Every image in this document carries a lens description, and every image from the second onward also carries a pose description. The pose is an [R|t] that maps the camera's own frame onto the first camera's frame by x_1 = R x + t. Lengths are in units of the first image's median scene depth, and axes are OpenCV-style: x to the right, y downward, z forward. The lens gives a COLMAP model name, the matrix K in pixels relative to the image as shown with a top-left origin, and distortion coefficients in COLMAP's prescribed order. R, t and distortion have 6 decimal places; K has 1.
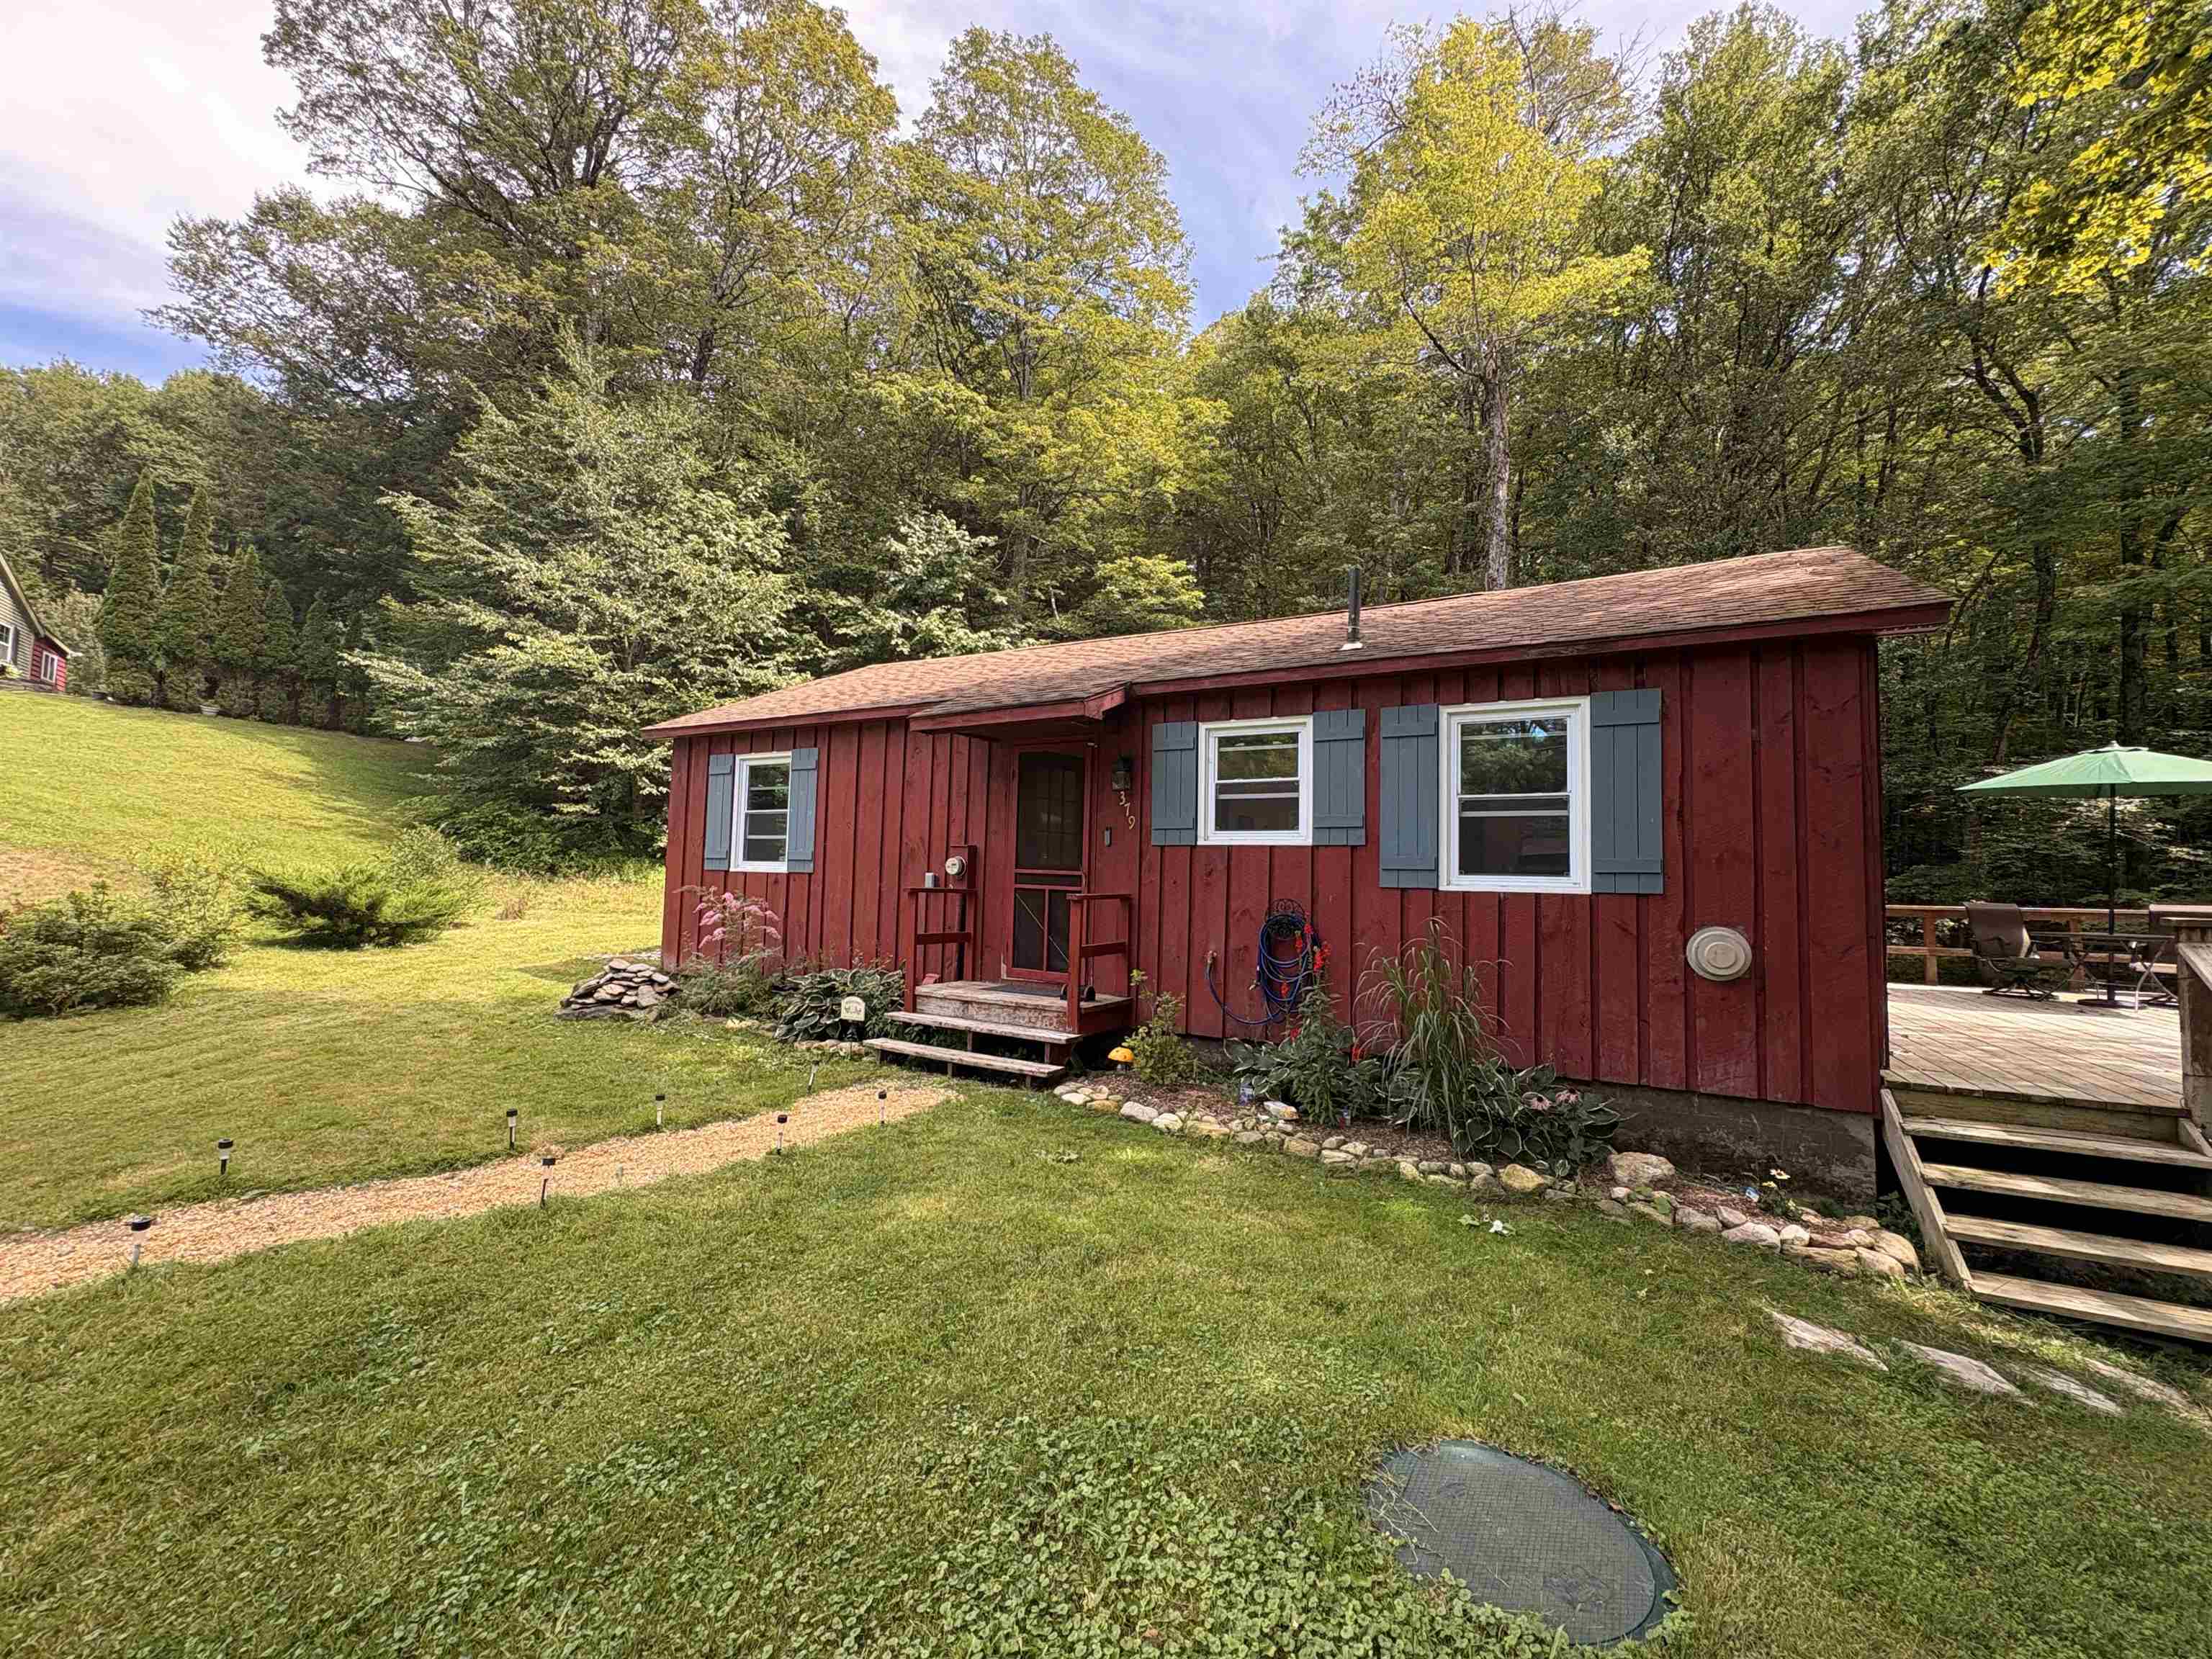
lens RADIAL K [[879.7, 0, 1106.0], [0, 879.7, 829.5], [0, 0, 1]] dist [0.000901, -0.000105]
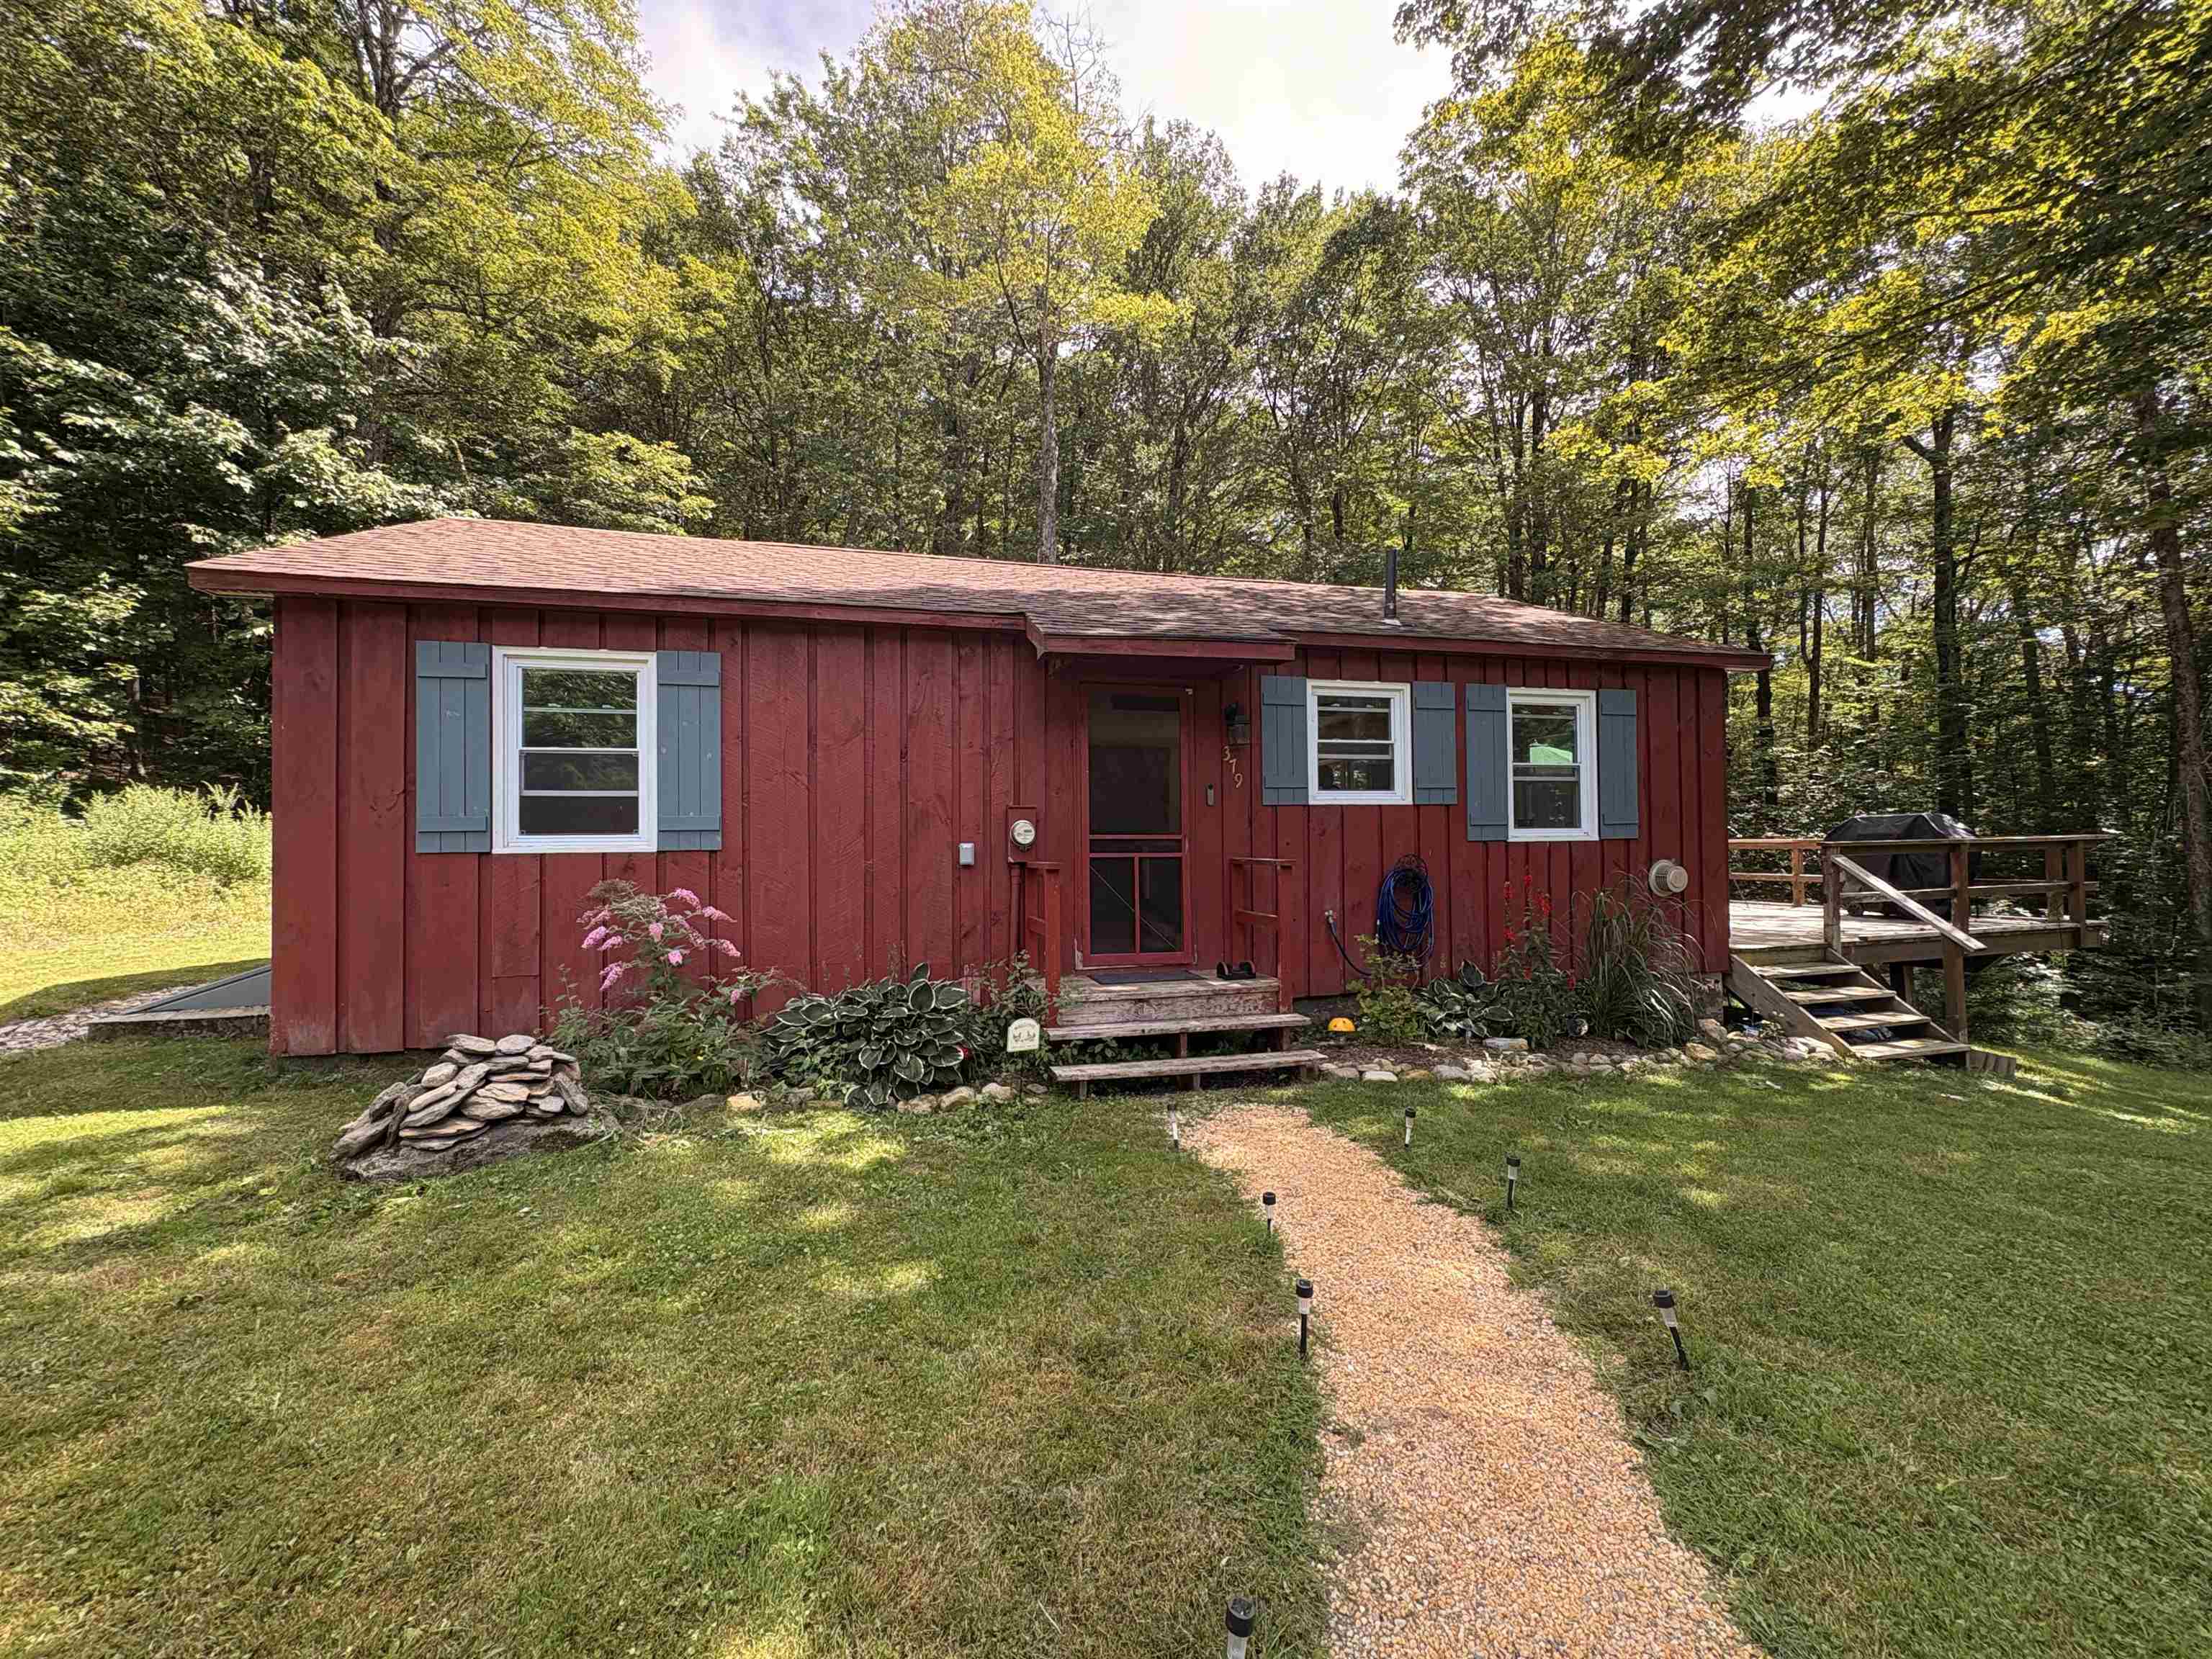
lens RADIAL K [[881.2, 0, 1106.0], [0, 881.2, 829.5], [0, 0, 1]] dist [0.000474, 0.000087]
pose [[0.719450, -0.023529, 0.694146, -0.744167], [-0.010101, 0.998966, 0.044331, 0.004092], [-0.694471, -0.038905, 0.718468, 0.451753]]
